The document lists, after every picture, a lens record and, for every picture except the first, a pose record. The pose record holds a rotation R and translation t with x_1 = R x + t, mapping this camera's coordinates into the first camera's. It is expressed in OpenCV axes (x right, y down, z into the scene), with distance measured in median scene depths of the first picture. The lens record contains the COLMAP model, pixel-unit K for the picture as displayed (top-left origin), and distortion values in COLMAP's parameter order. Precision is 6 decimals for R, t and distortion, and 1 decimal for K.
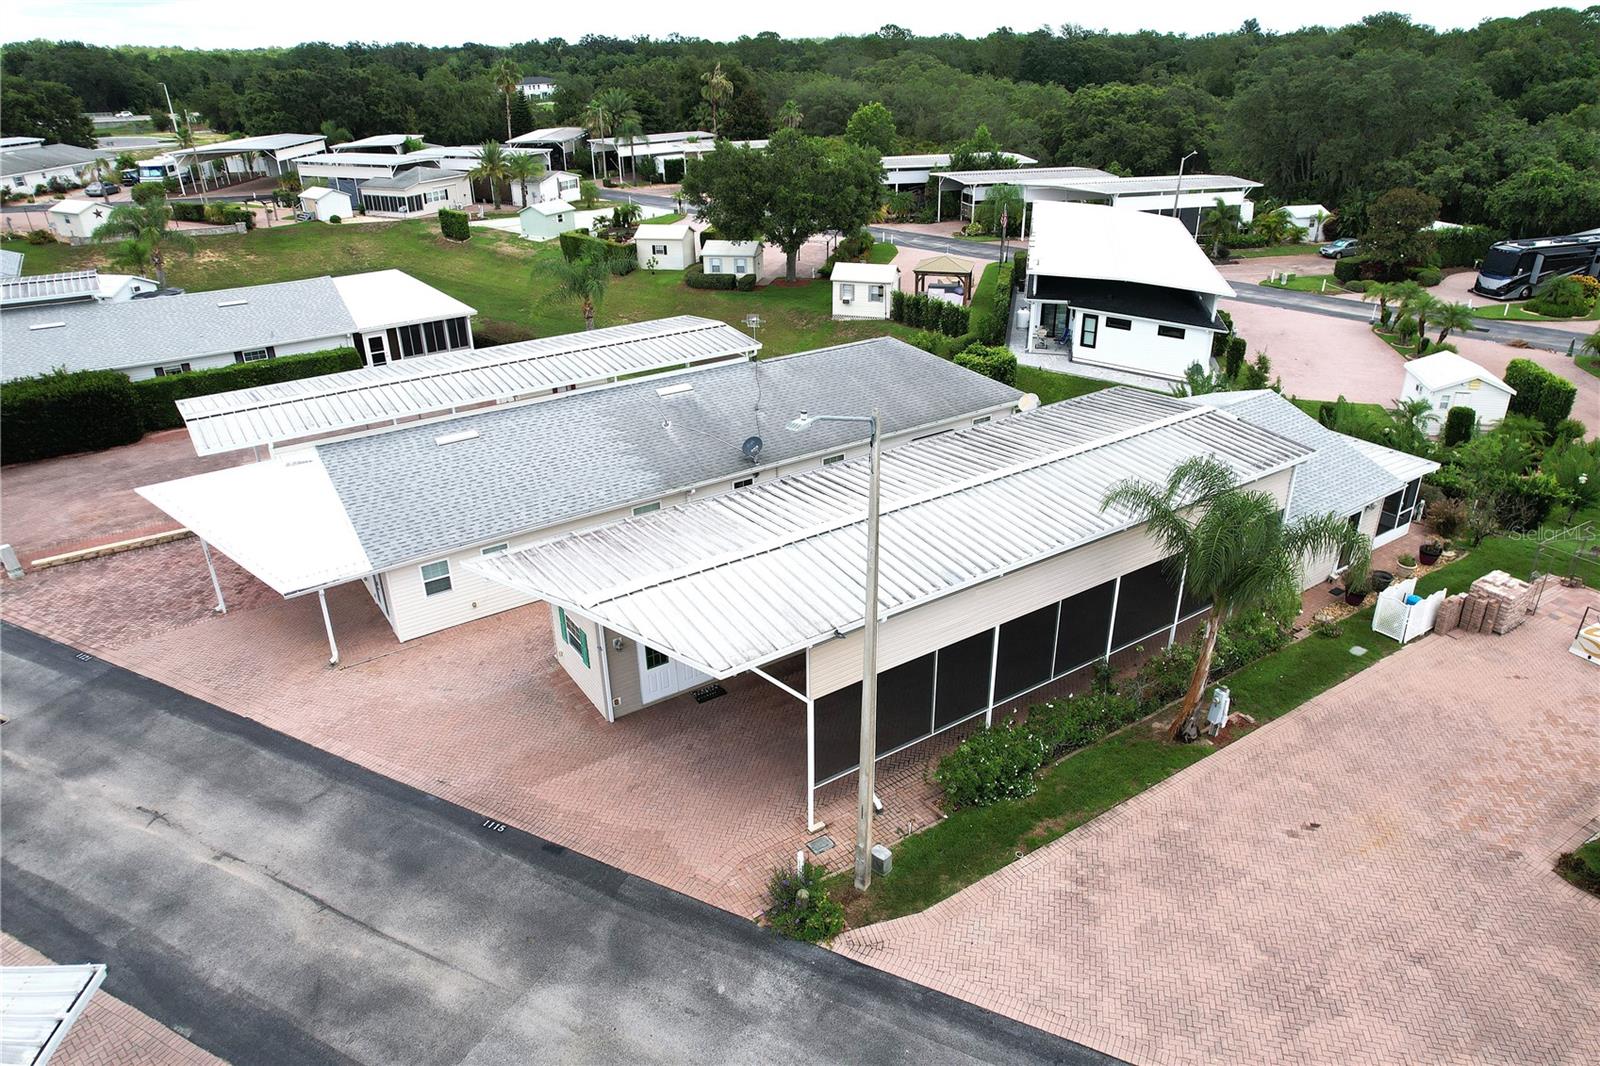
lens RADIAL K [[1010.9, 0, 811.5], [0, 1010.9, 526.3], [0, 0, 1]] dist [-0.070812, 0.062730]
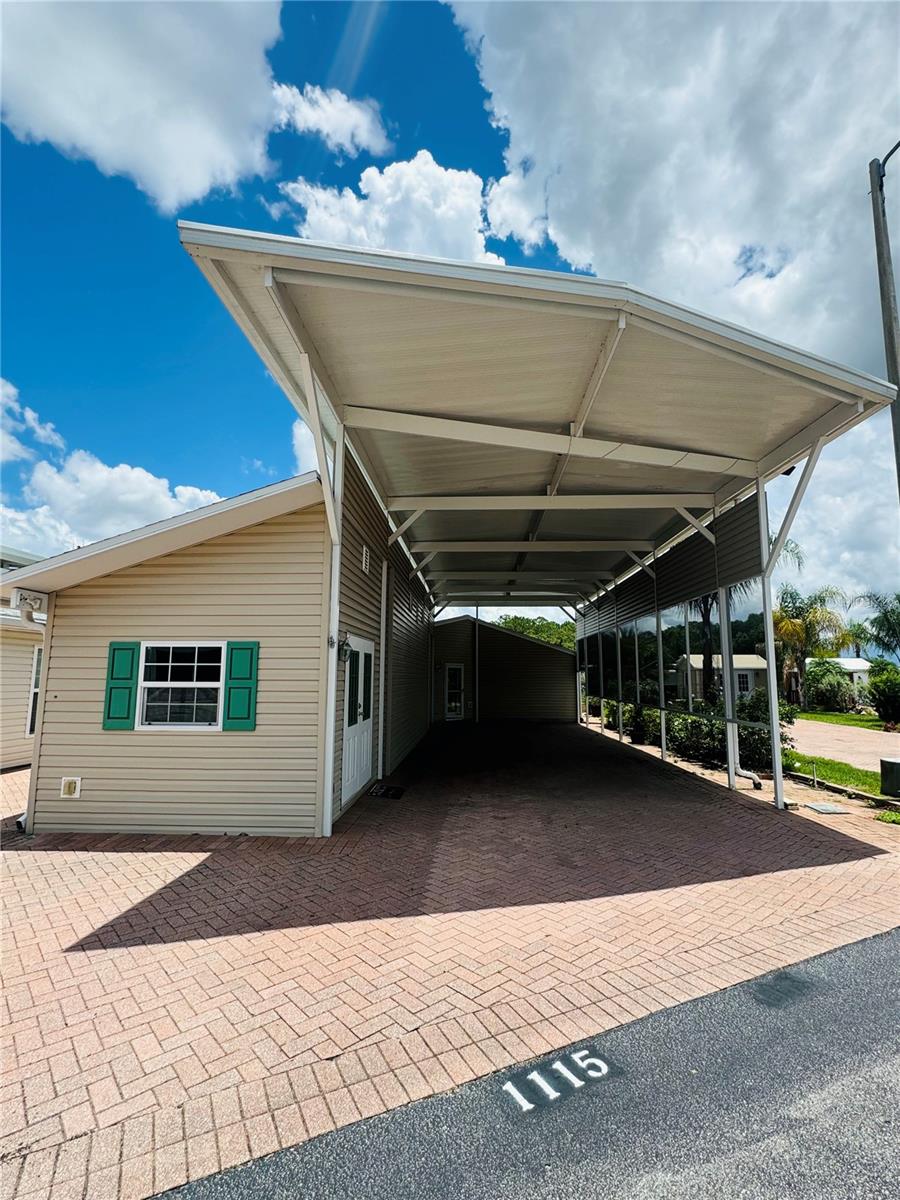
lens RADIAL K [[565.3, 0, 449.0], [0, 565.3, 604.6], [0, 0, 1]] dist [0.003548, -0.000384]
pose [[0.606782, 0.107074, 0.787624, -0.451528], [0.330167, 0.867409, -0.372279, 0.260081], [-0.723053, 0.485939, 0.490976, 0.945303]]
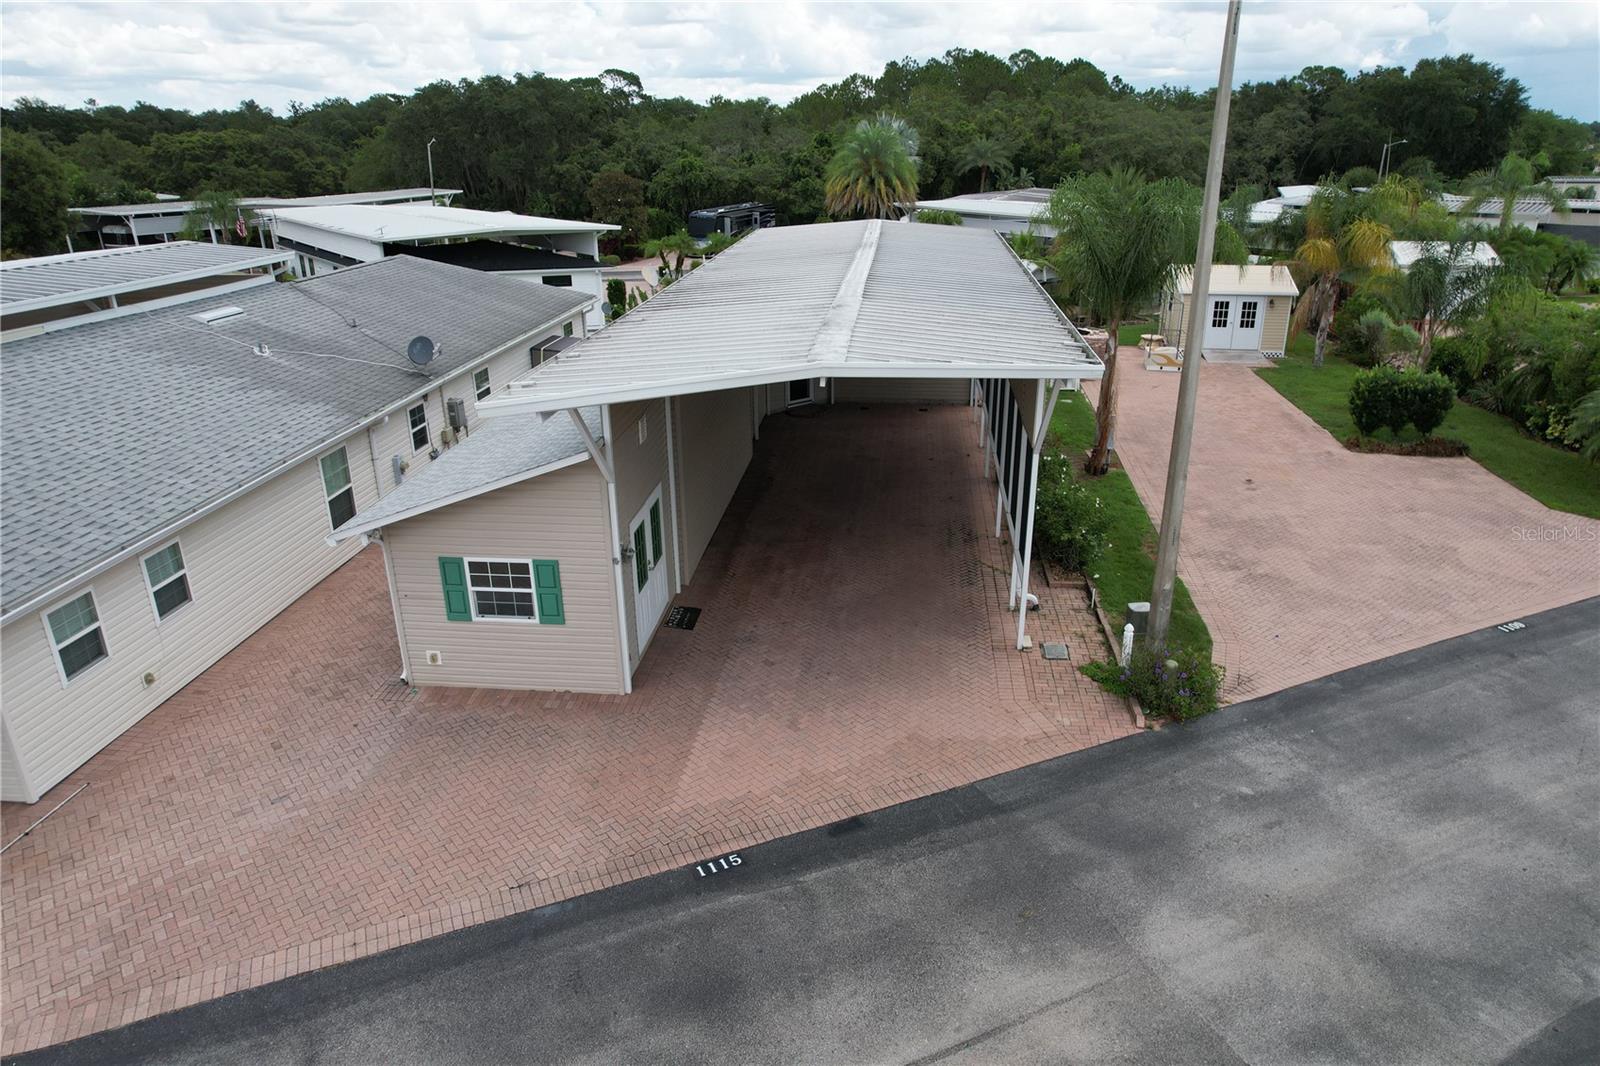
lens RADIAL K [[1010.9, 0, 812.4], [0, 1010.9, 529.1], [0, 0, 1]] dist [-0.070812, 0.062730]
pose [[0.640279, -0.277387, 0.716309, -0.639234], [0.331209, 0.941077, 0.068373, 0.117485], [-0.693068, 0.193471, 0.694425, 0.586838]]
